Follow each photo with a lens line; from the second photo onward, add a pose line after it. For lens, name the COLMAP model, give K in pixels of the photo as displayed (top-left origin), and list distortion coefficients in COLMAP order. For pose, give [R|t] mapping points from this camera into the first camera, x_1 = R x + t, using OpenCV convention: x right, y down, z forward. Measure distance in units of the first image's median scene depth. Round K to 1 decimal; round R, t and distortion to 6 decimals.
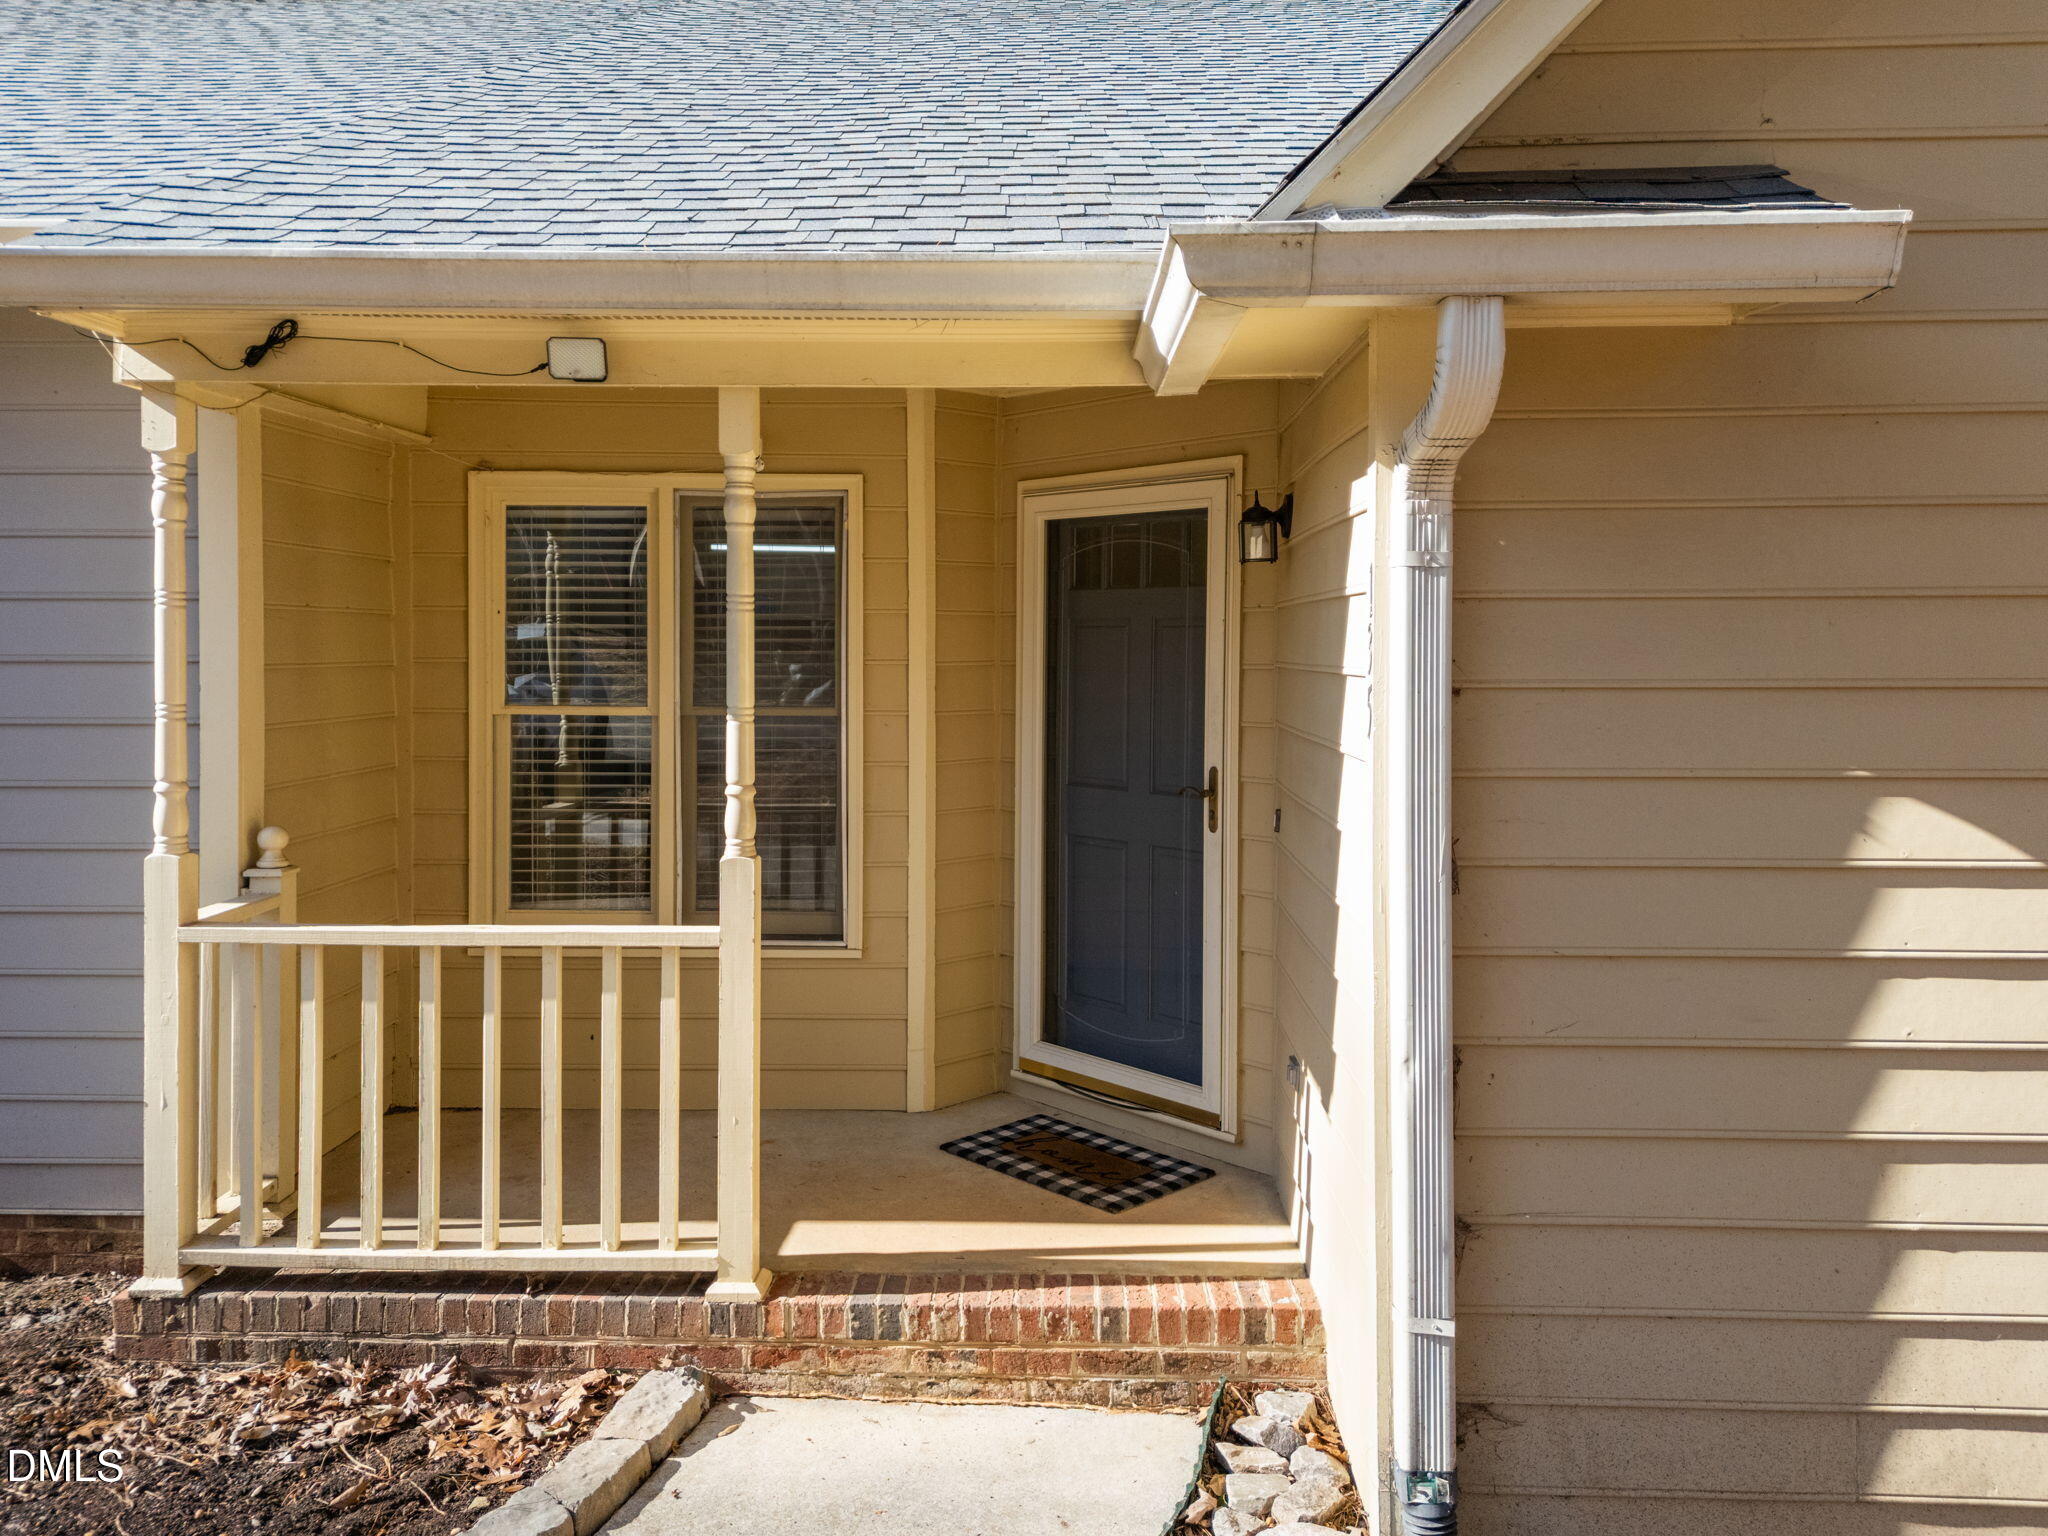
lens RADIAL K [[1510.2, 0, 1046.3], [0, 1510.2, 682.8], [0, 0, 1]] dist [0.049379, -0.017798]
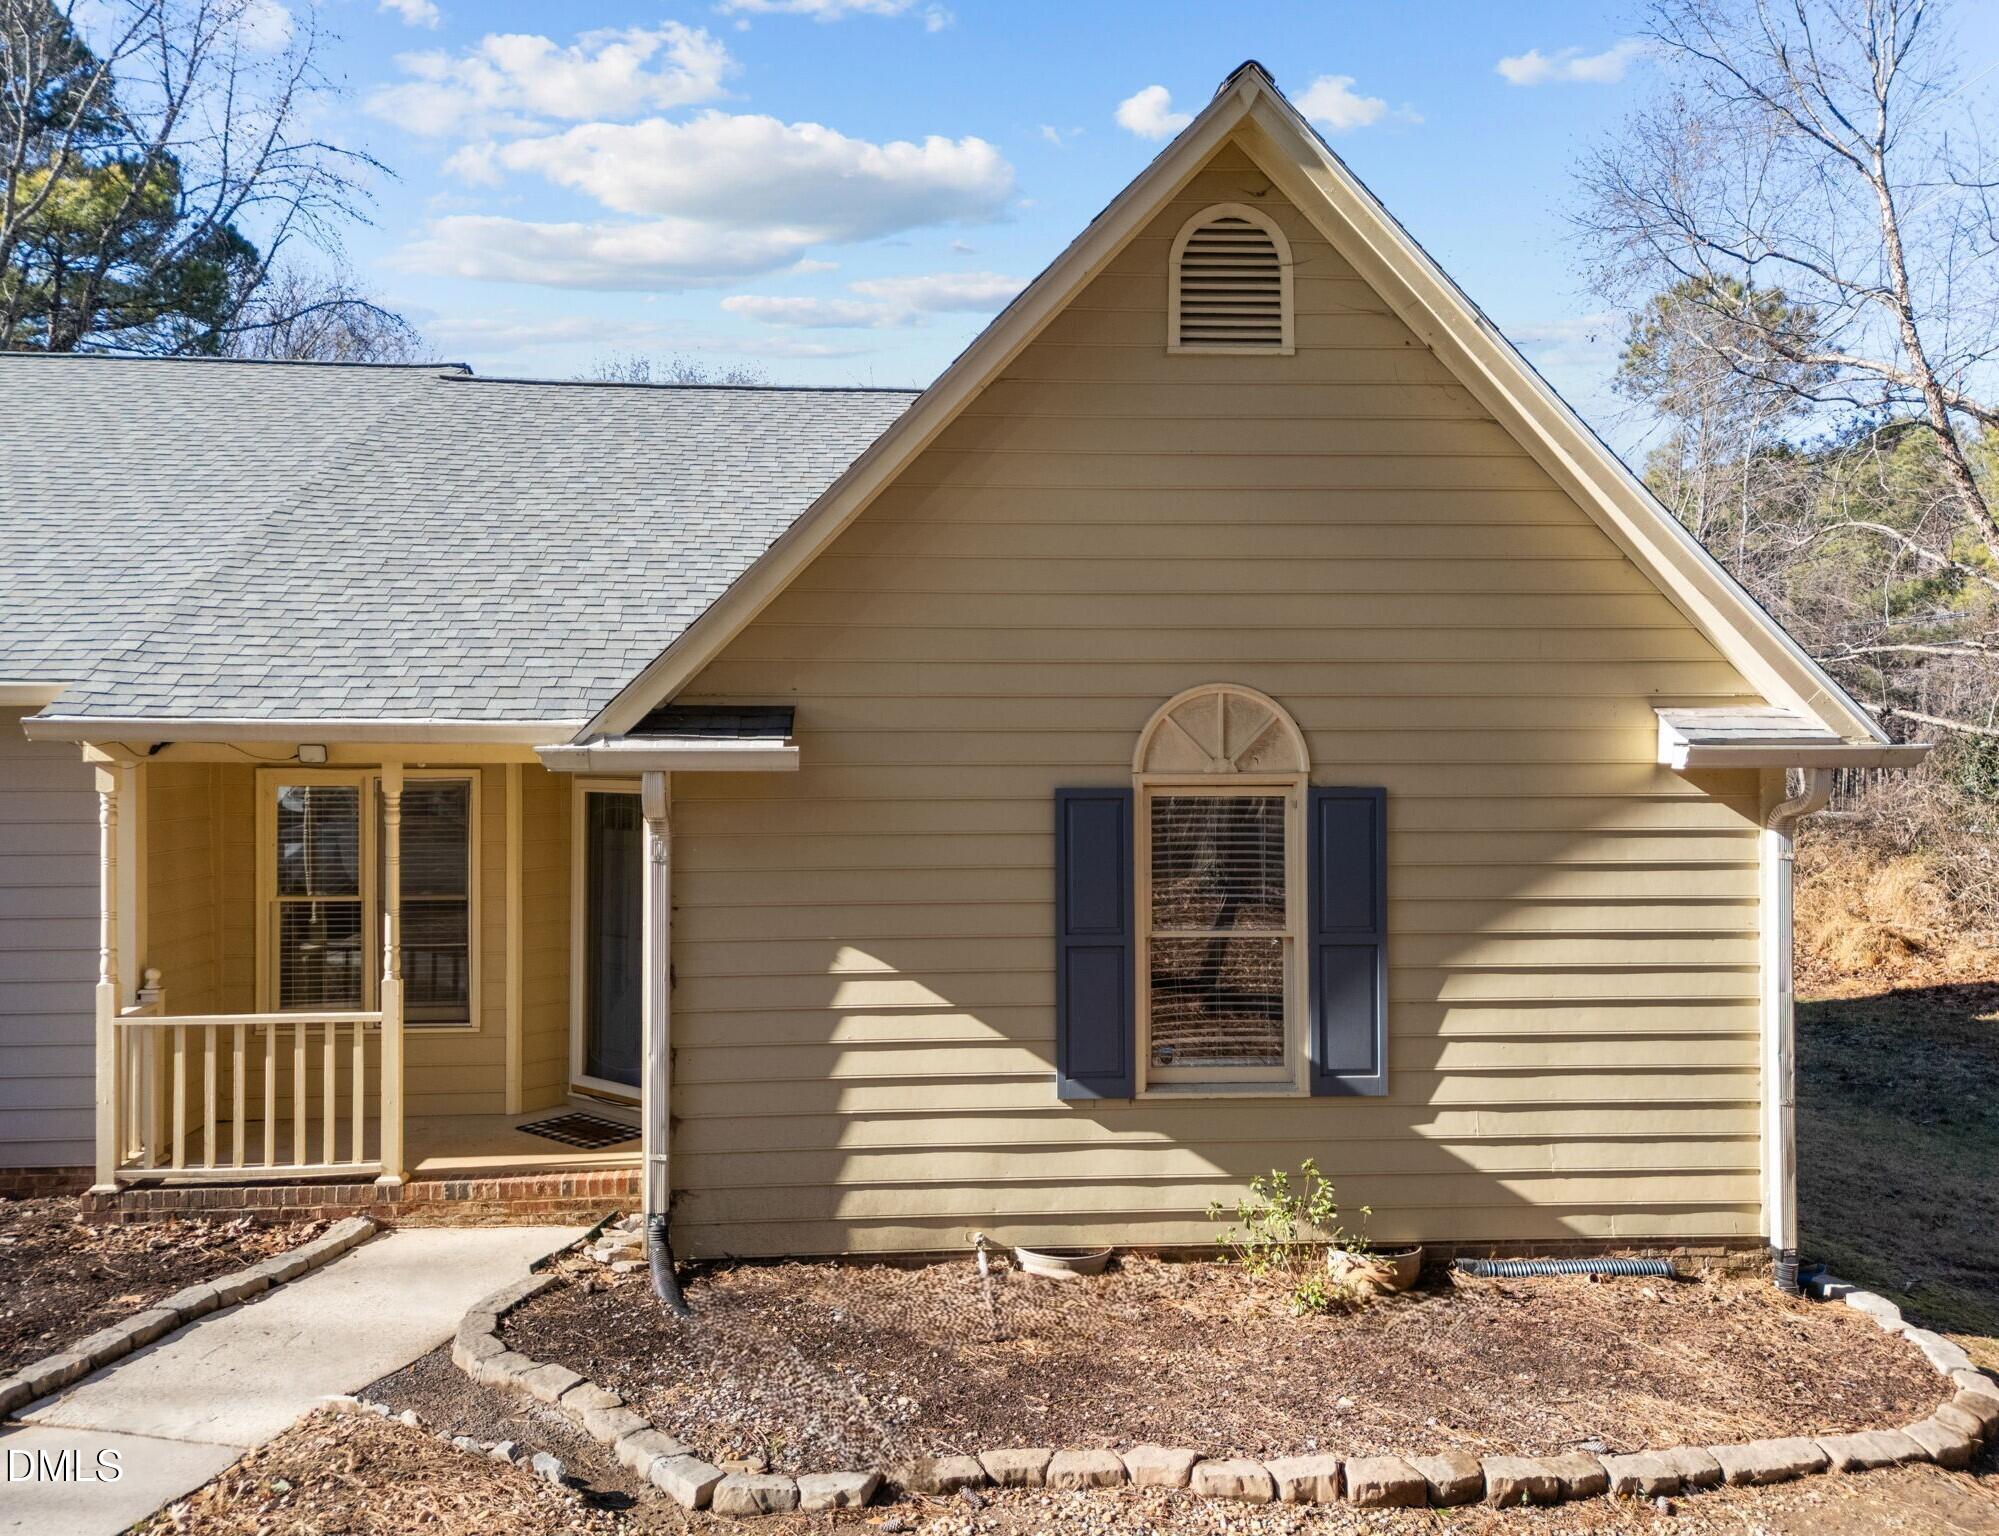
lens RADIAL K [[1470.1, 0, 988.3], [0, 1470.1, 780.7], [0, 0, 1]] dist [0.059477, -0.030959]
pose [[0.994527, -0.003707, 0.104416, 0.420787], [0.004614, 0.999954, -0.008449, -0.145459], [-0.104380, 0.008884, 0.994498, -1.186990]]
